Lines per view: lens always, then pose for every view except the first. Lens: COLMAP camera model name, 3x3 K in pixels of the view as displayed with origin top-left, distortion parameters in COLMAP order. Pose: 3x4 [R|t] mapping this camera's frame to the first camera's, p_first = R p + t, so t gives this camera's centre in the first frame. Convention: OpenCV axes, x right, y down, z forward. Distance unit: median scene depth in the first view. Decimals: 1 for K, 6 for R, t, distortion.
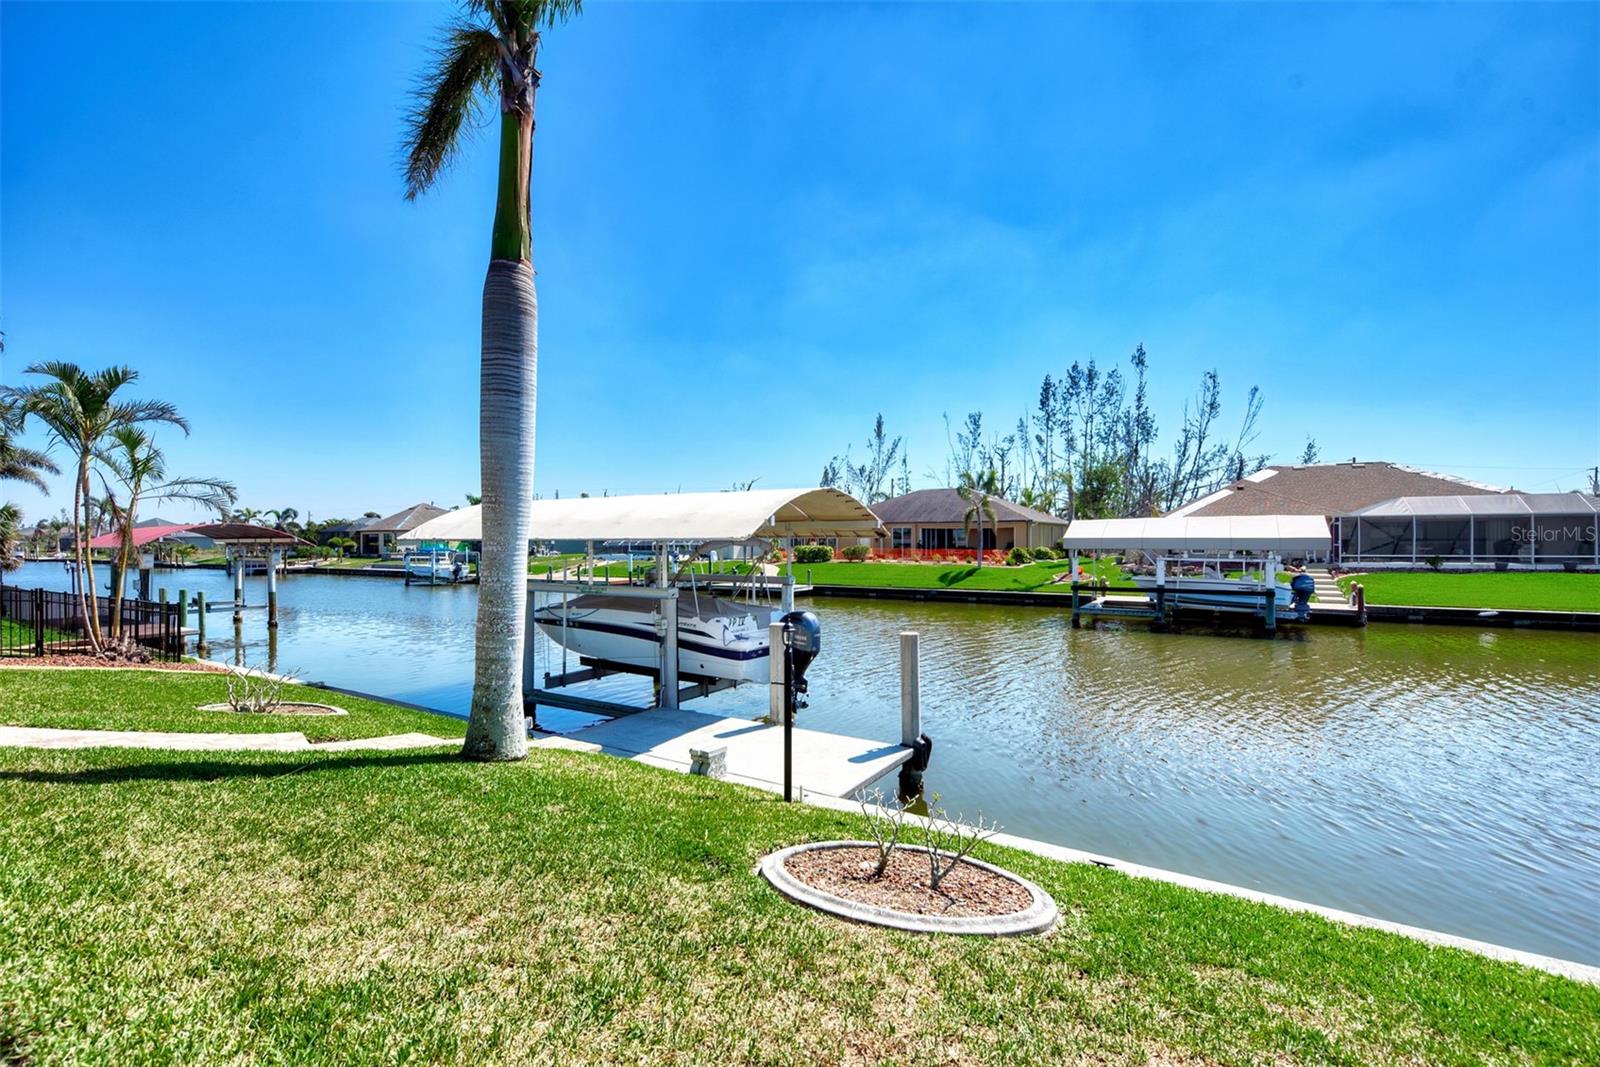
lens RADIAL K [[700.2, 0, 797.6], [0, 700.2, 540.4], [0, 0, 1]] dist [0.010954, -0.003269]
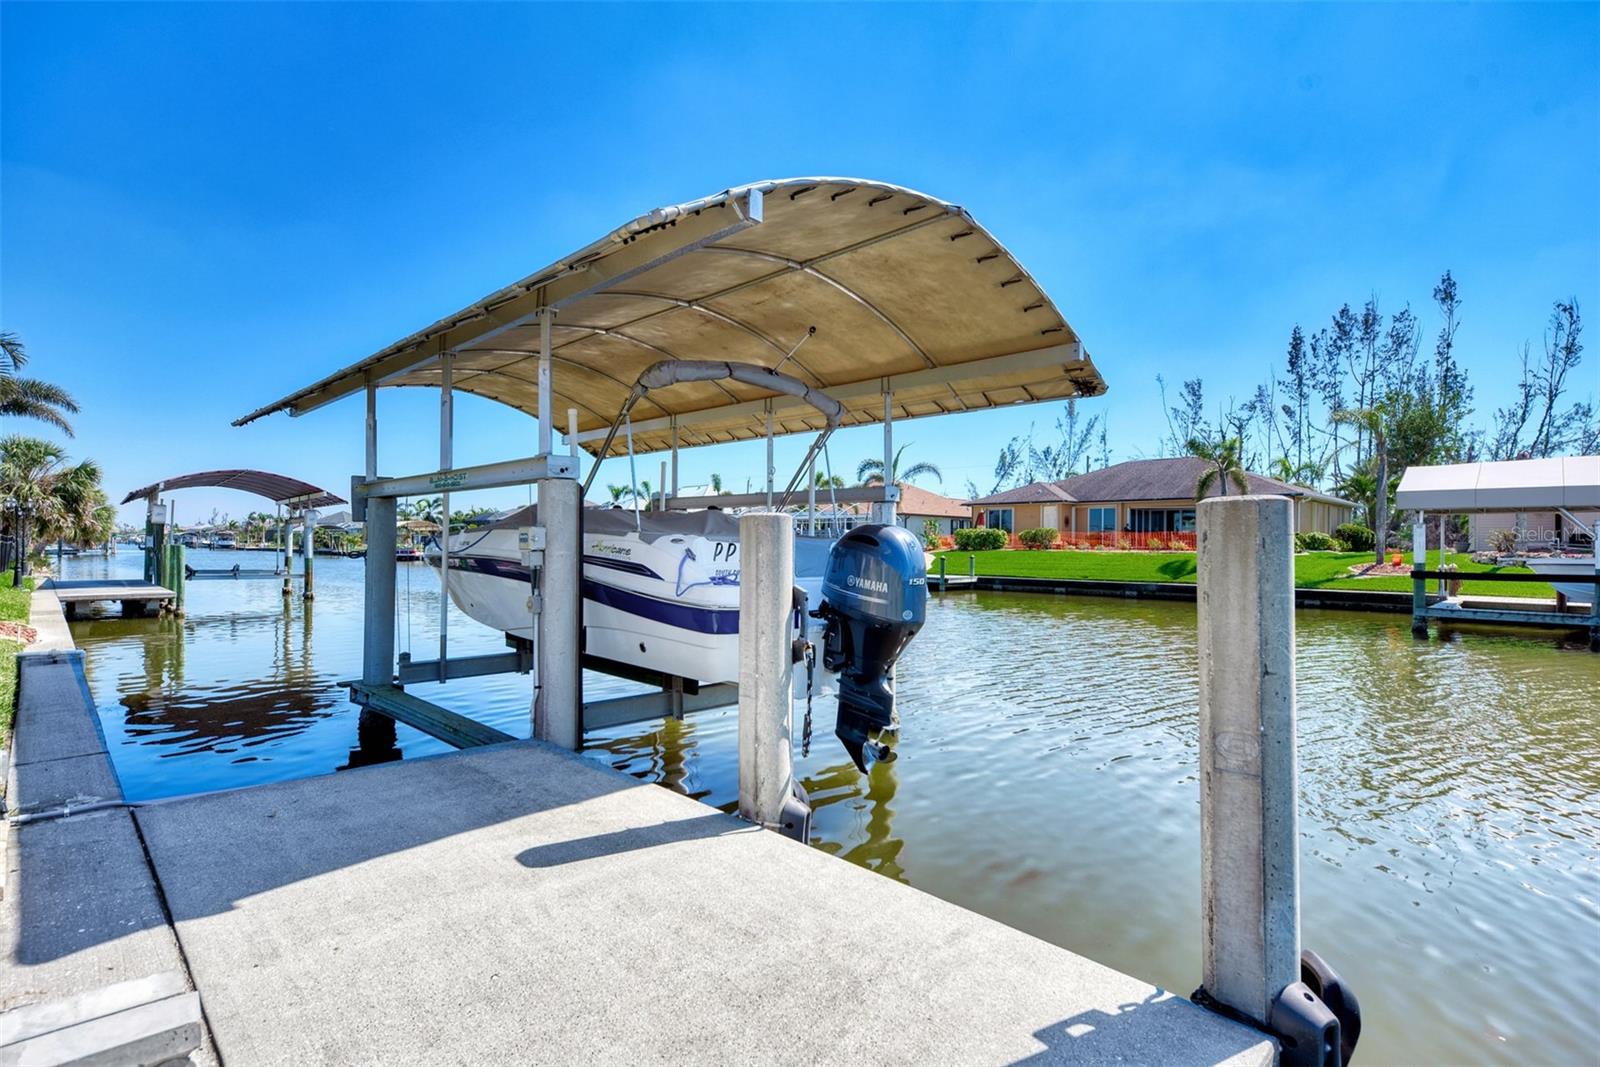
lens RADIAL K [[769.4, 0, 797.4], [0, 769.4, 533.3], [0, 0, 1]] dist [0.013872, -0.000348]
pose [[0.975281, 0.010973, -0.220696, 0.022405], [-0.014015, 0.999827, -0.012223, 0.044153], [0.220524, 0.015014, 0.975266, 0.216785]]
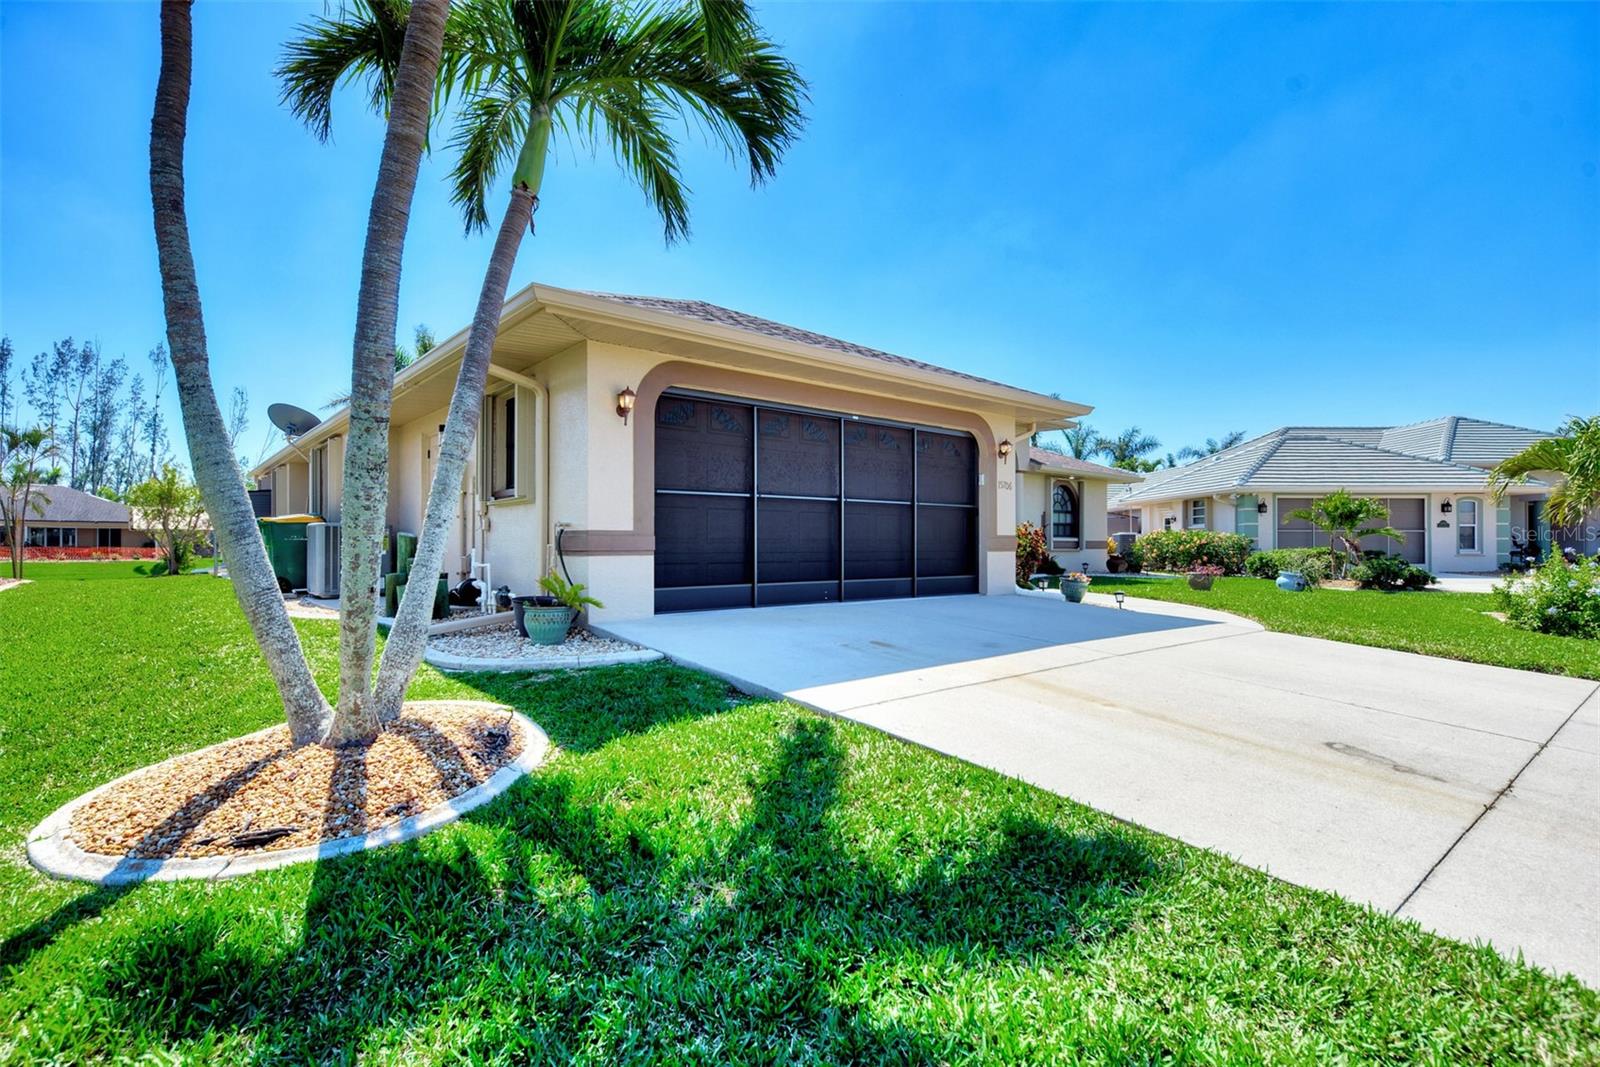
lens RADIAL K [[786.9, 0, 791.2], [0, 786.9, 537.1], [0, 0, 1]] dist [0.008344, 0.001590]
pose [[0.317893, 0.023268, 0.947841, -0.908624], [-0.005421, 0.999727, -0.022723, 0.029543], [-0.948111, 0.002085, 0.317932, -0.572450]]
